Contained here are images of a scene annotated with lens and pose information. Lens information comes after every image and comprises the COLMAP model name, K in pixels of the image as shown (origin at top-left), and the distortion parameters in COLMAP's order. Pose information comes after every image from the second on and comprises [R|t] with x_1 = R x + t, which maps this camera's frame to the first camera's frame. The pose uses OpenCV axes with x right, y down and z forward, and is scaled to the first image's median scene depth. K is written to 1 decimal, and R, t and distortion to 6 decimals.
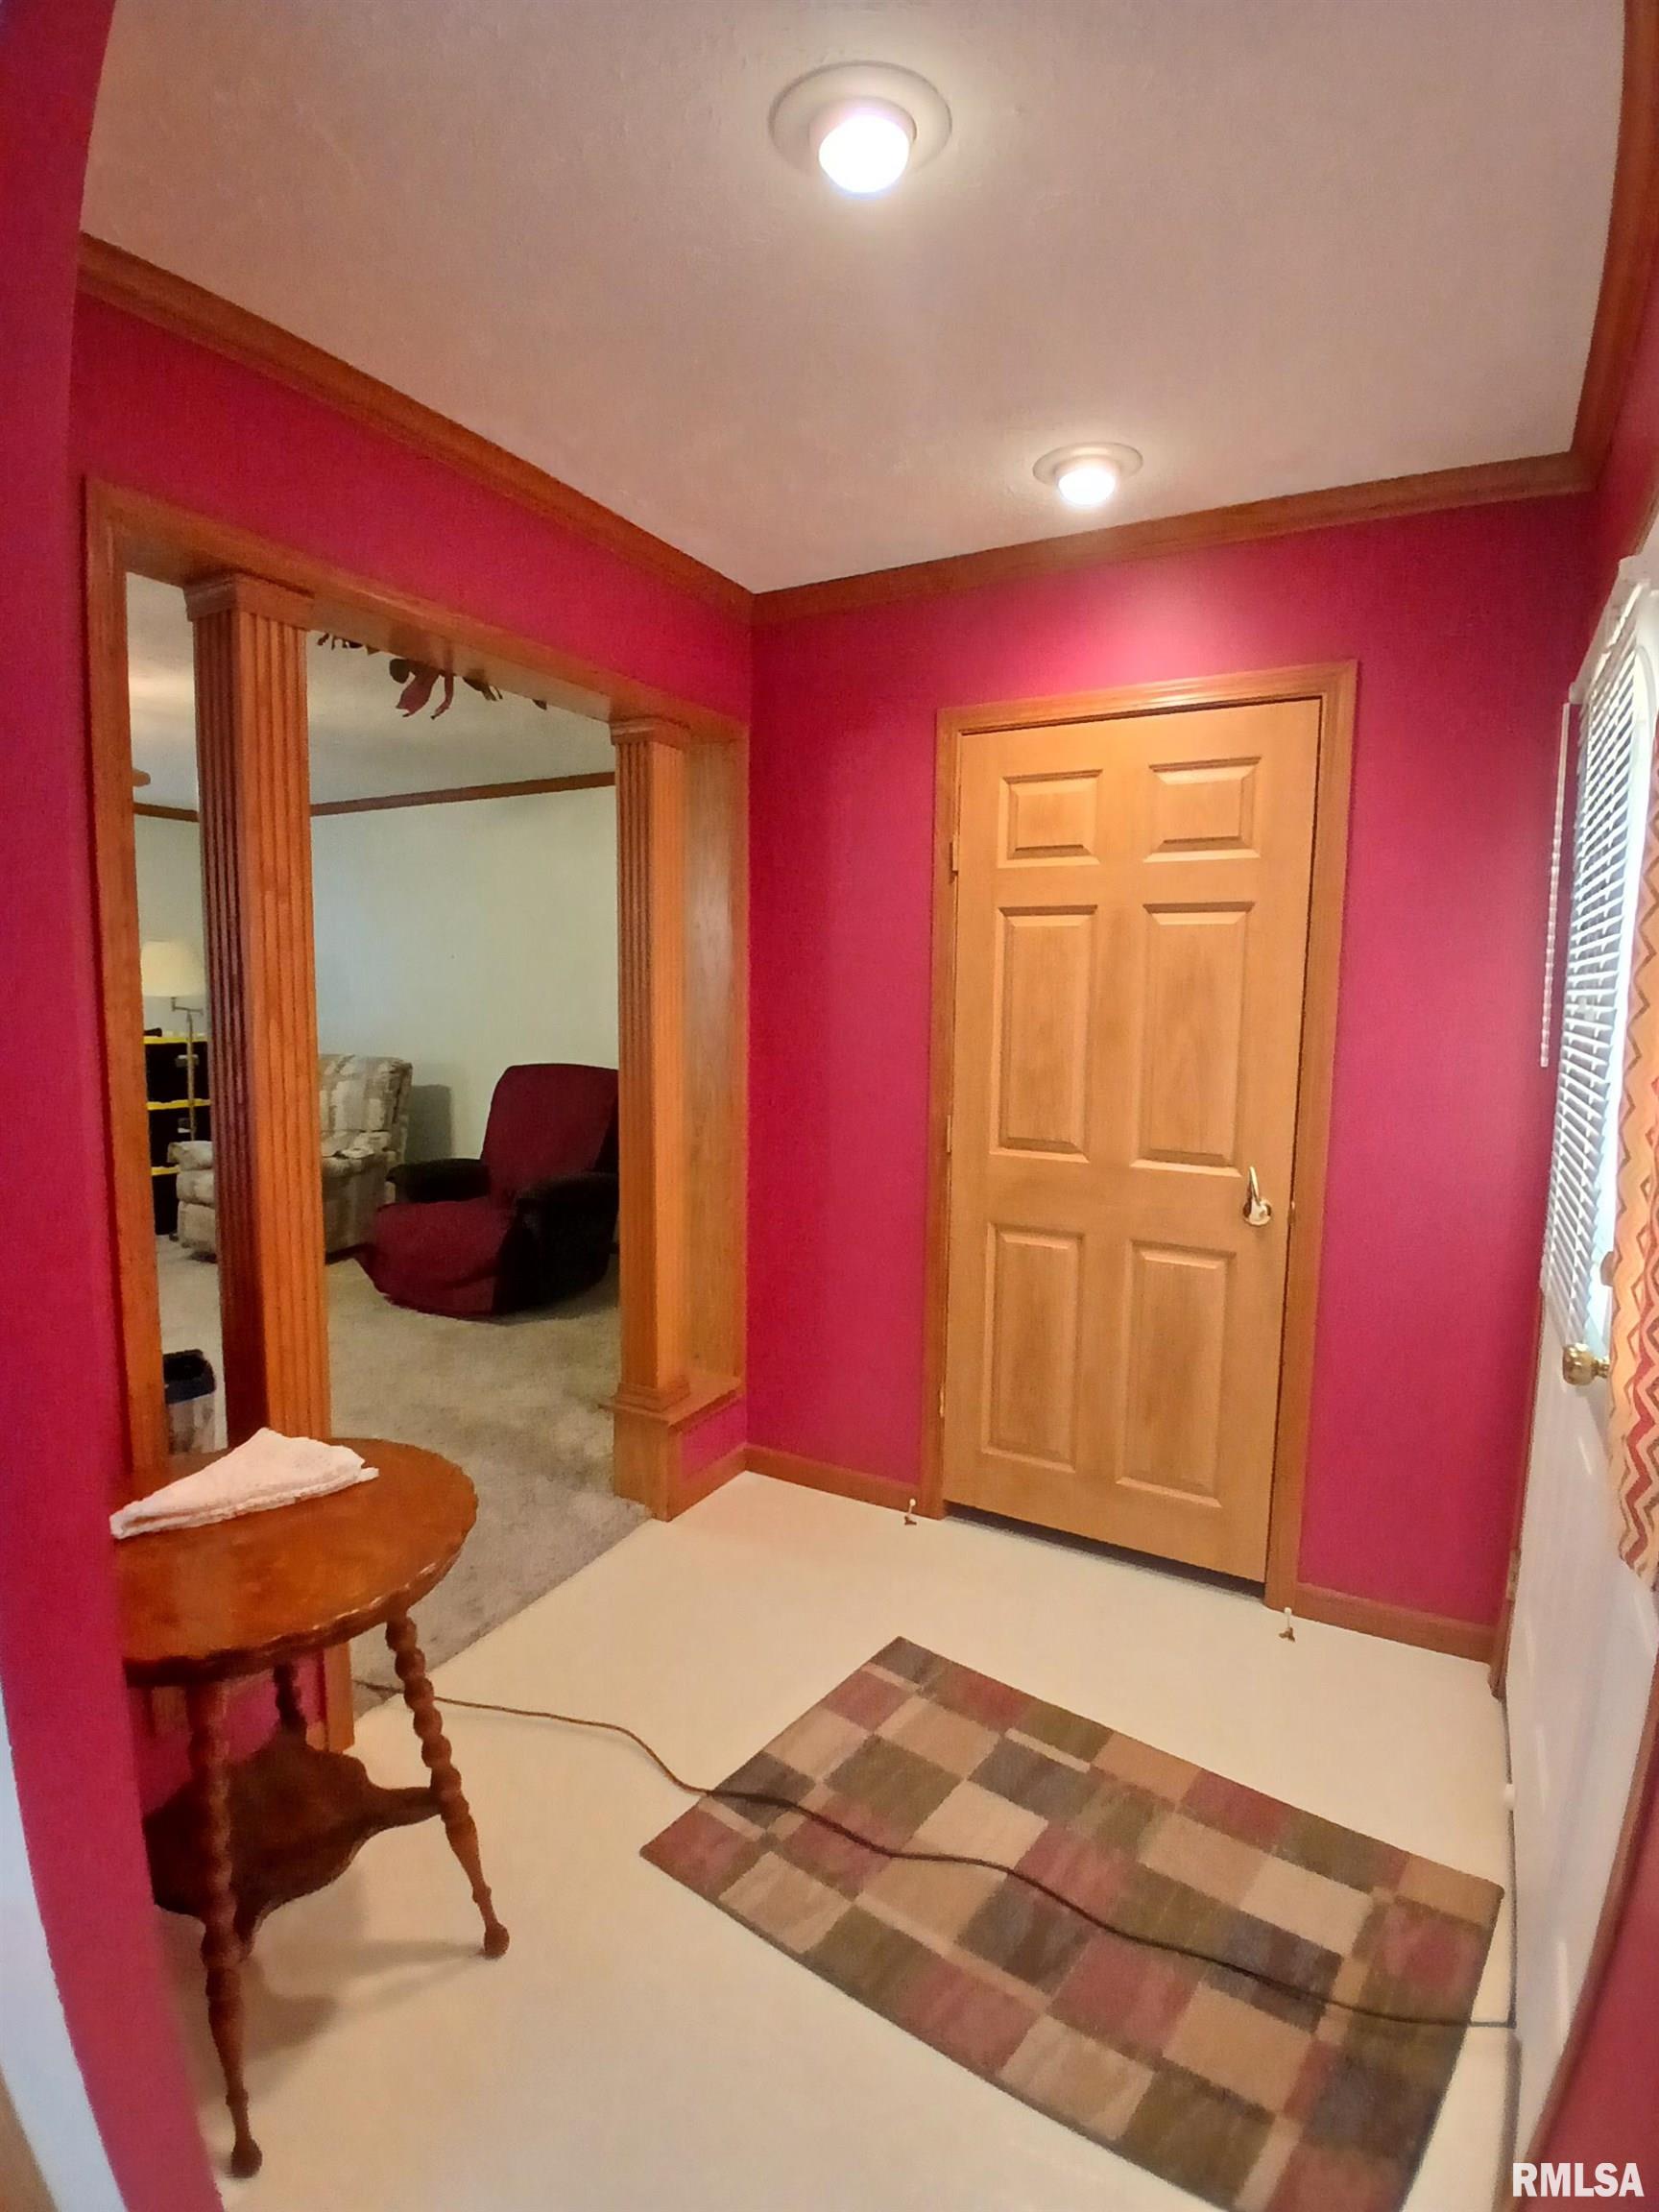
lens RADIAL K [[1113.0, 0, 829.5], [0, 1113.0, 1106.0], [0, 0, 1]] dist [0.022134, -0.055779]
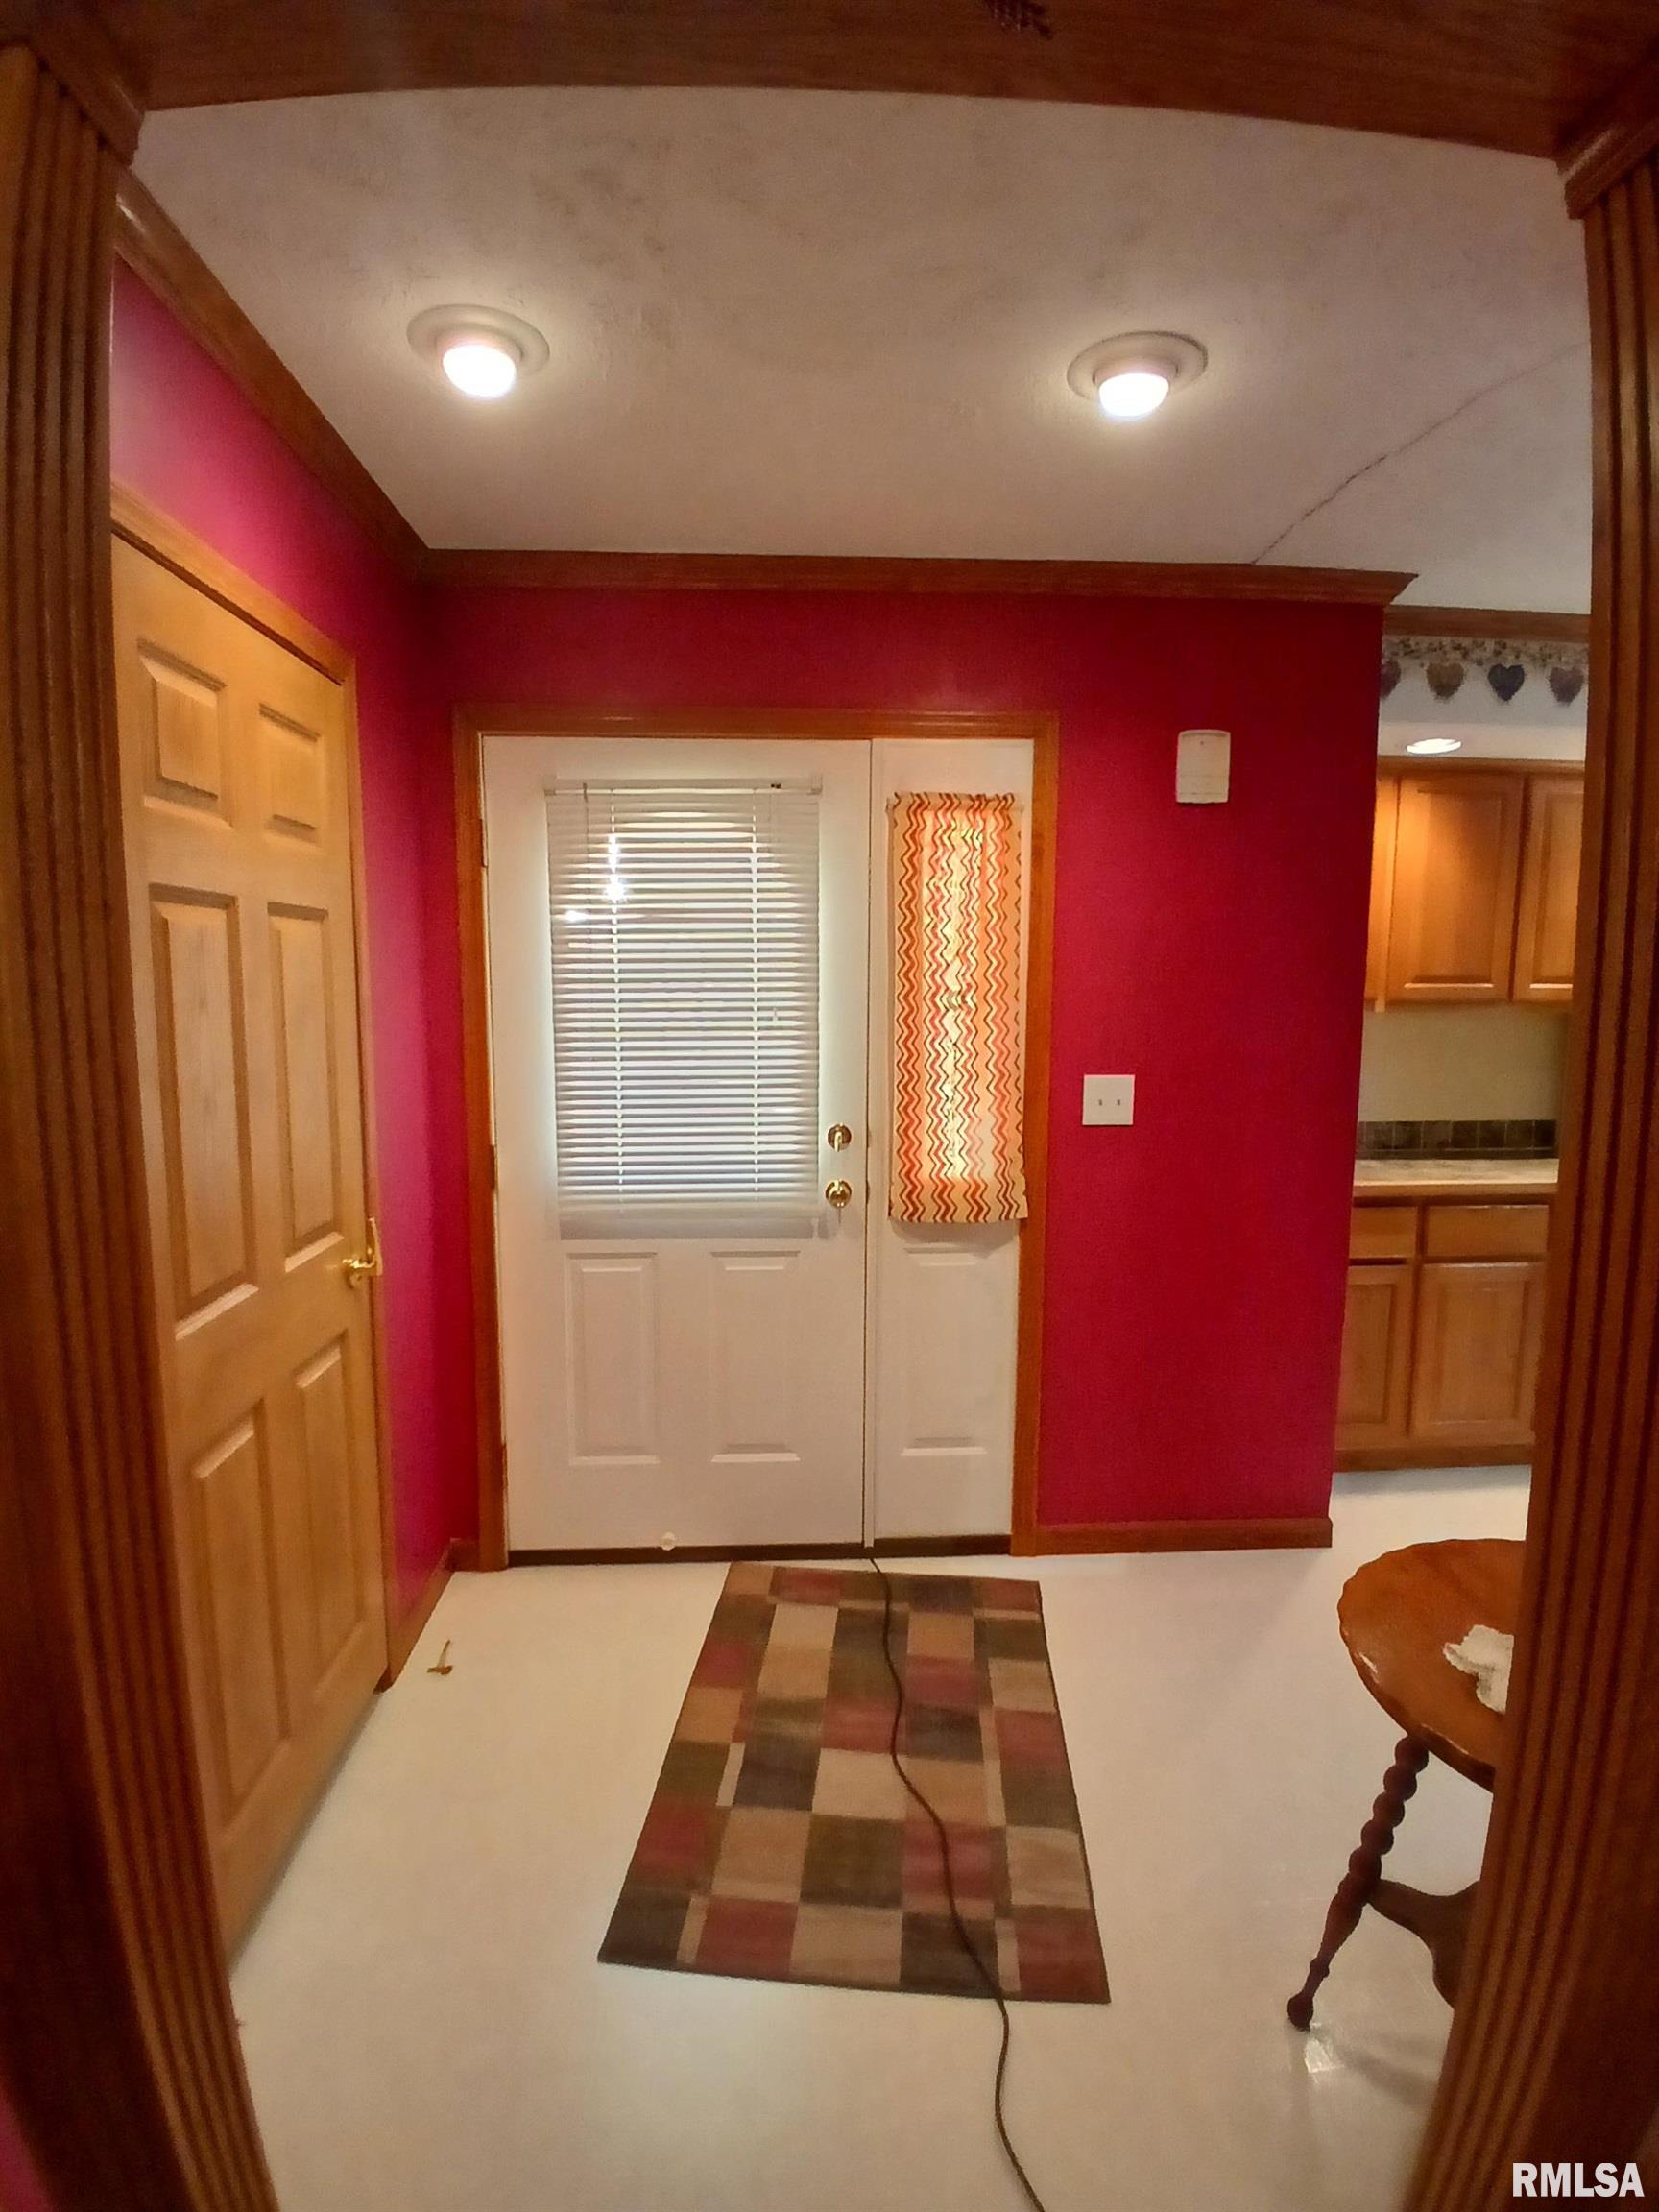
lens RADIAL K [[1113.0, 0, 829.5], [0, 1113.0, 1106.0], [0, 0, 1]] dist [0.022134, -0.055779]
pose [[-0.529671, -0.113371, 0.840593, -0.720513], [0.092039, 0.977493, 0.189830, -0.218957], [-0.843195, 0.177915, -0.507315, 1.531825]]
